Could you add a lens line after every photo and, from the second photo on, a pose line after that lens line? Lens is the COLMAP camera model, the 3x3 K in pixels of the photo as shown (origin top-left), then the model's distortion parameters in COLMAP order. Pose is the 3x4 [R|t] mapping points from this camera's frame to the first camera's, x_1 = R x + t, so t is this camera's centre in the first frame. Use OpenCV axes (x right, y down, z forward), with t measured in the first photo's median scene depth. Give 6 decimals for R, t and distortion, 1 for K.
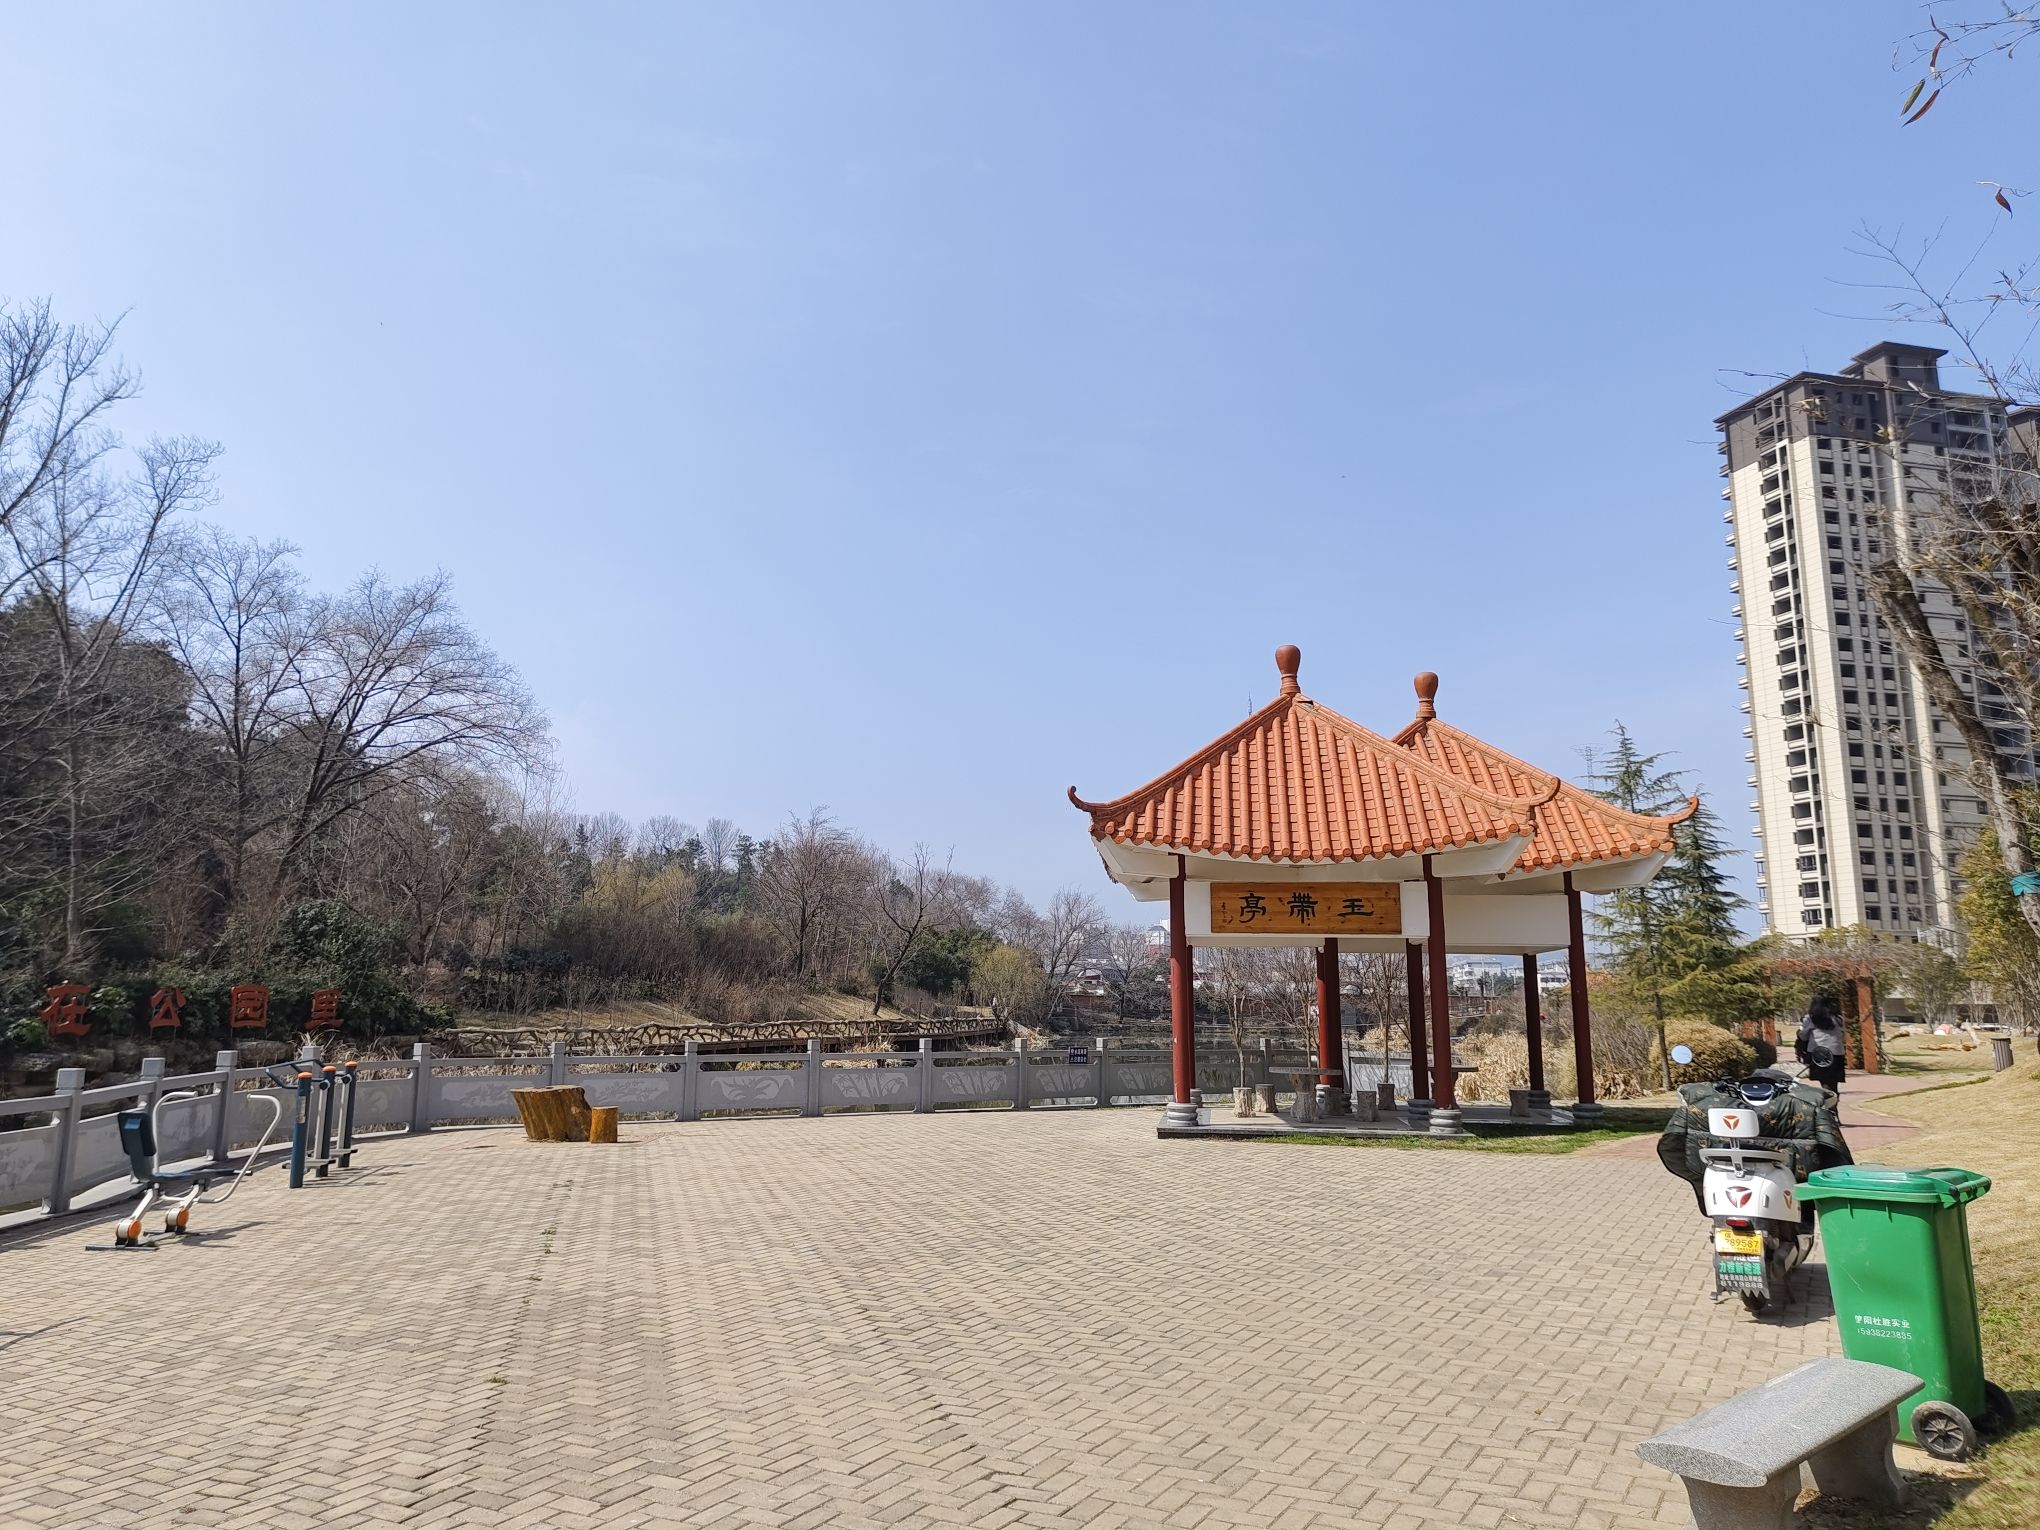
lens RADIAL K [[1394.6, 0, 983.3], [0, 1394.6, 726.5], [0, 0, 1]] dist [0.040395, -0.047777]
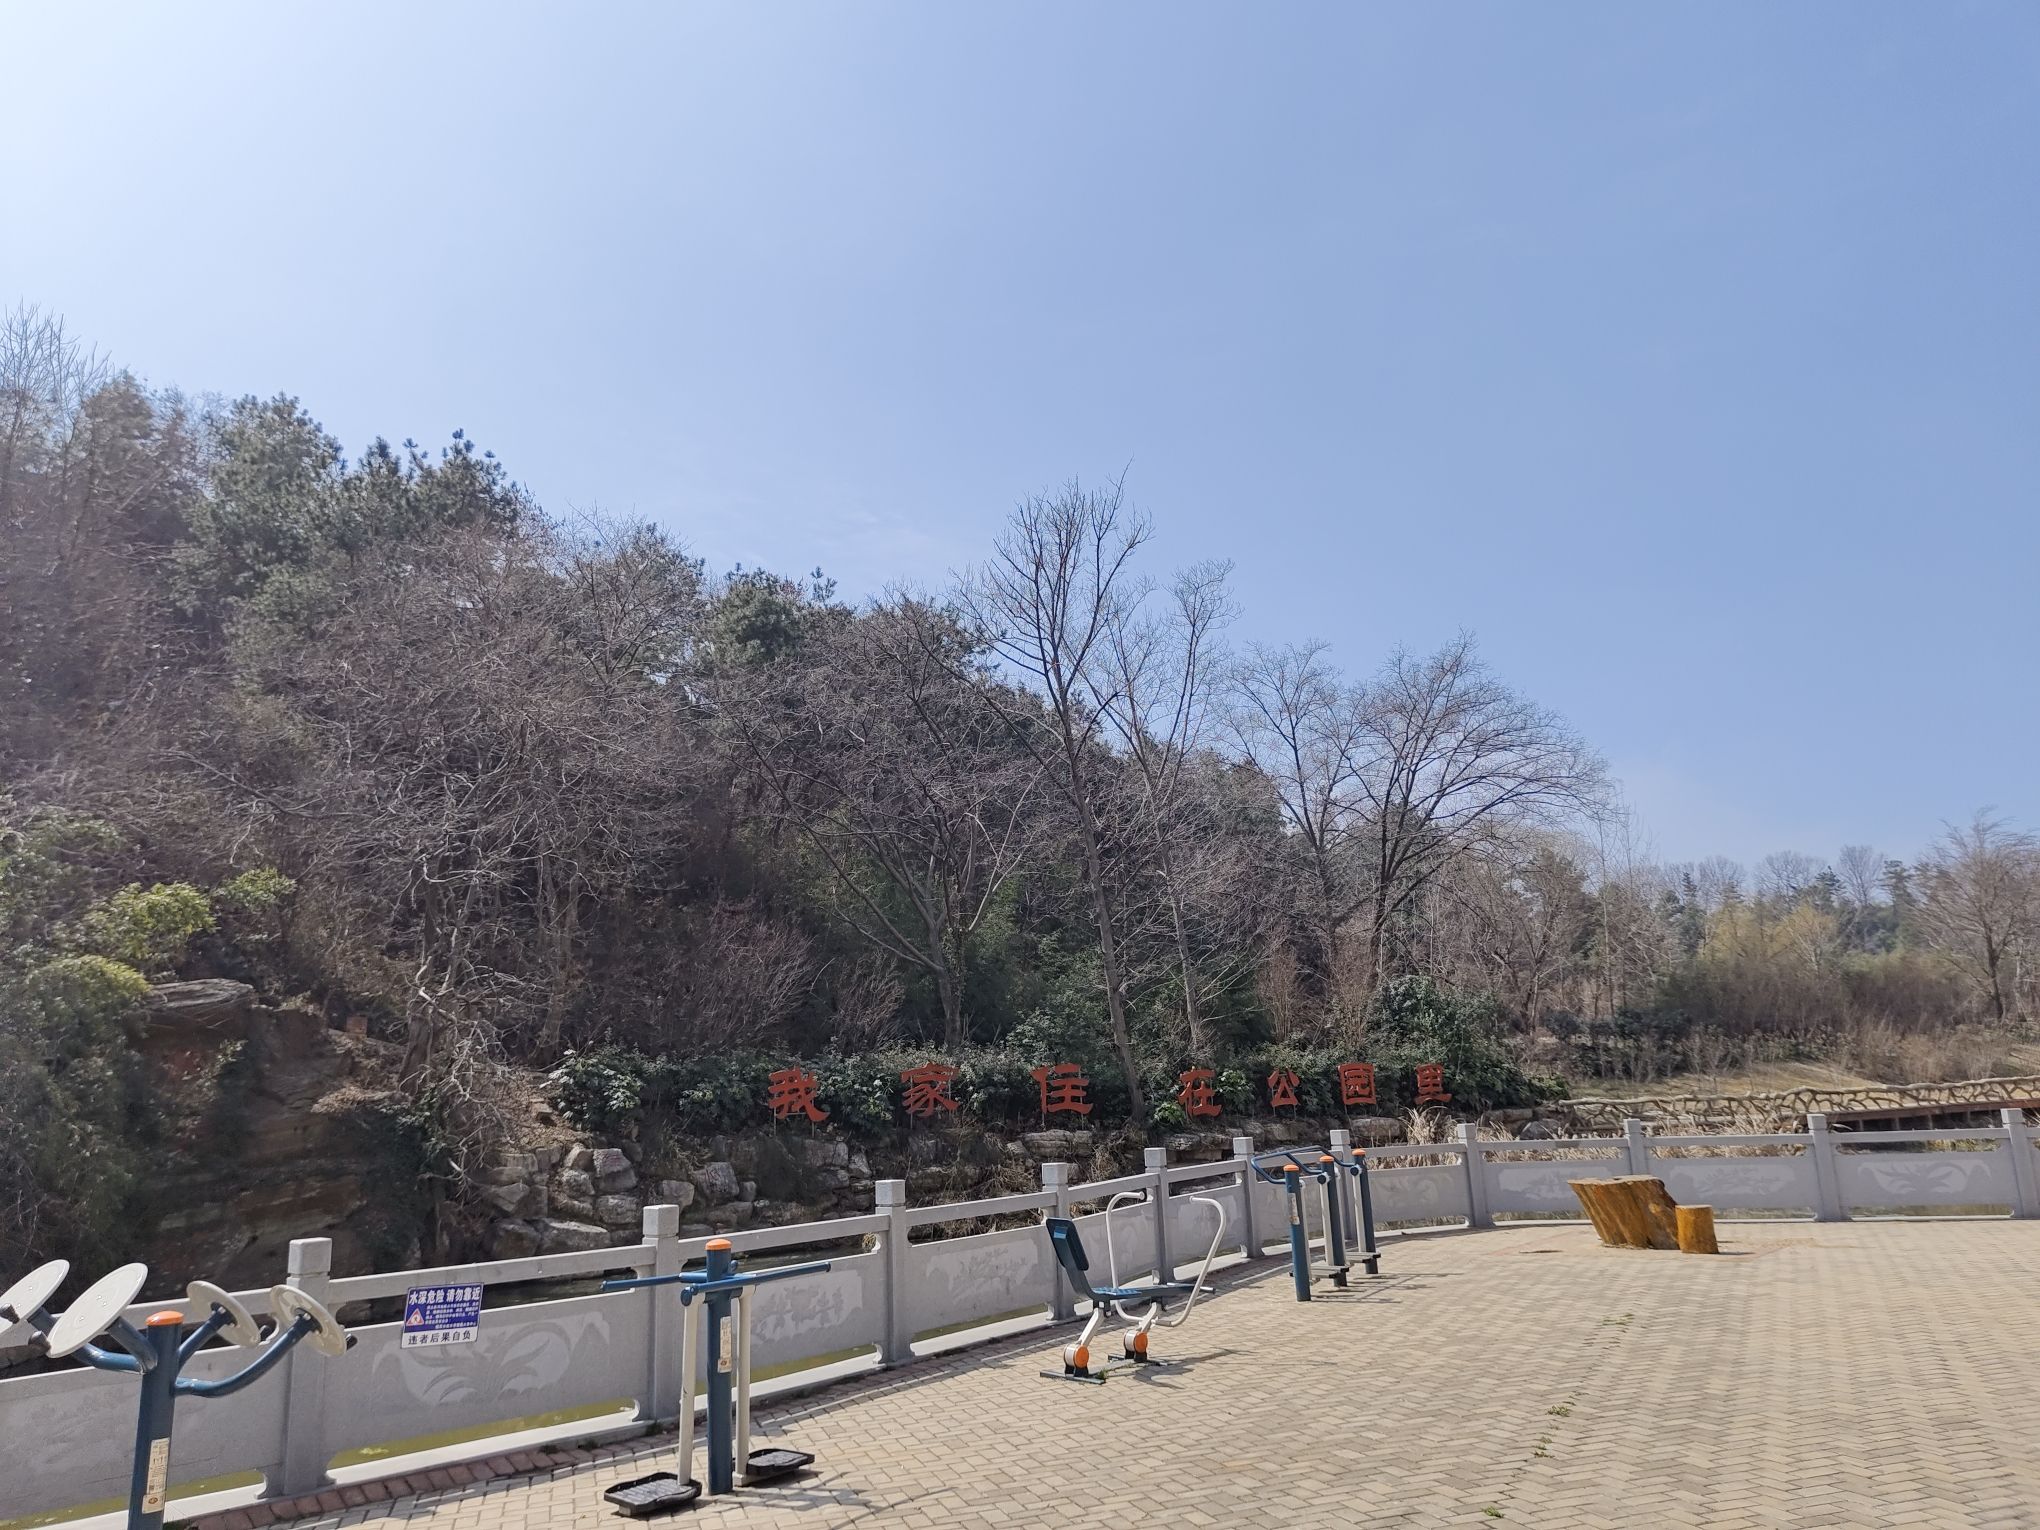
lens RADIAL K [[1399.4, 0, 1020.0], [0, 1399.4, 765.0], [0, 0, 1]] dist [0.042734, -0.044270]
pose [[0.741750, -0.184685, -0.644747, -0.000163], [0.171769, 0.981587, -0.083559, 0.009406], [0.648307, -0.048768, 0.759815, 0.048291]]
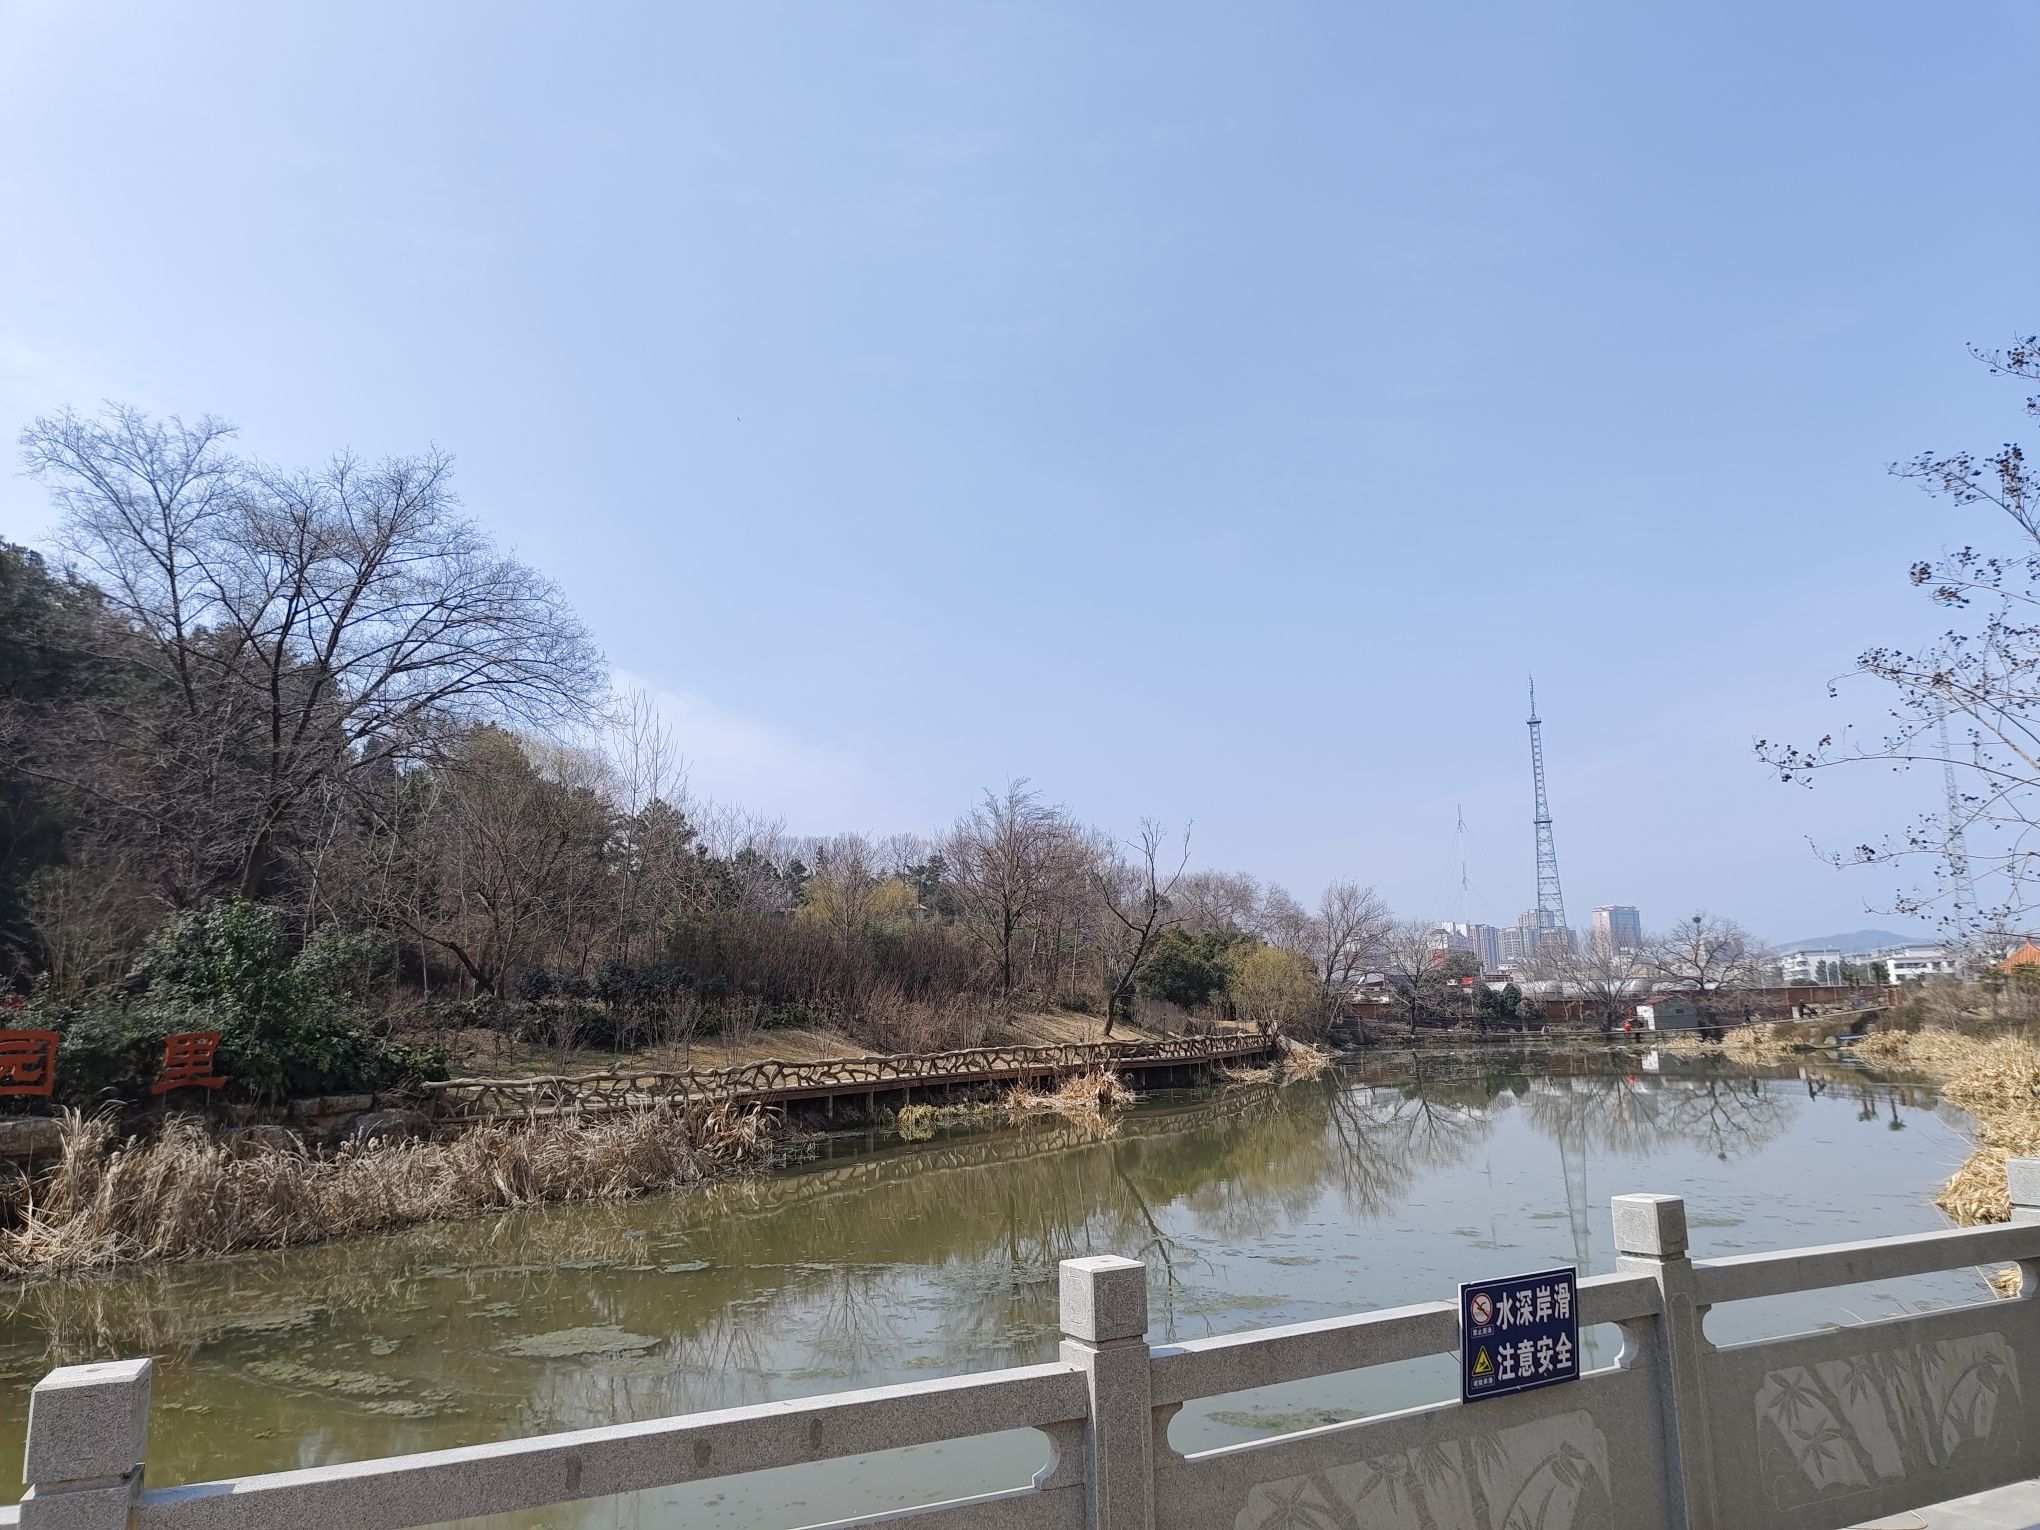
lens RADIAL K [[1399.4, 0, 1020.0], [0, 1399.4, 765.0], [0, 0, 1]] dist [0.042734, -0.044270]
pose [[0.985524, -0.064483, -0.156793, 0.015603], [0.066848, 0.997715, 0.009852, 0.061602], [0.155800, -0.020190, 0.987582, 0.307962]]
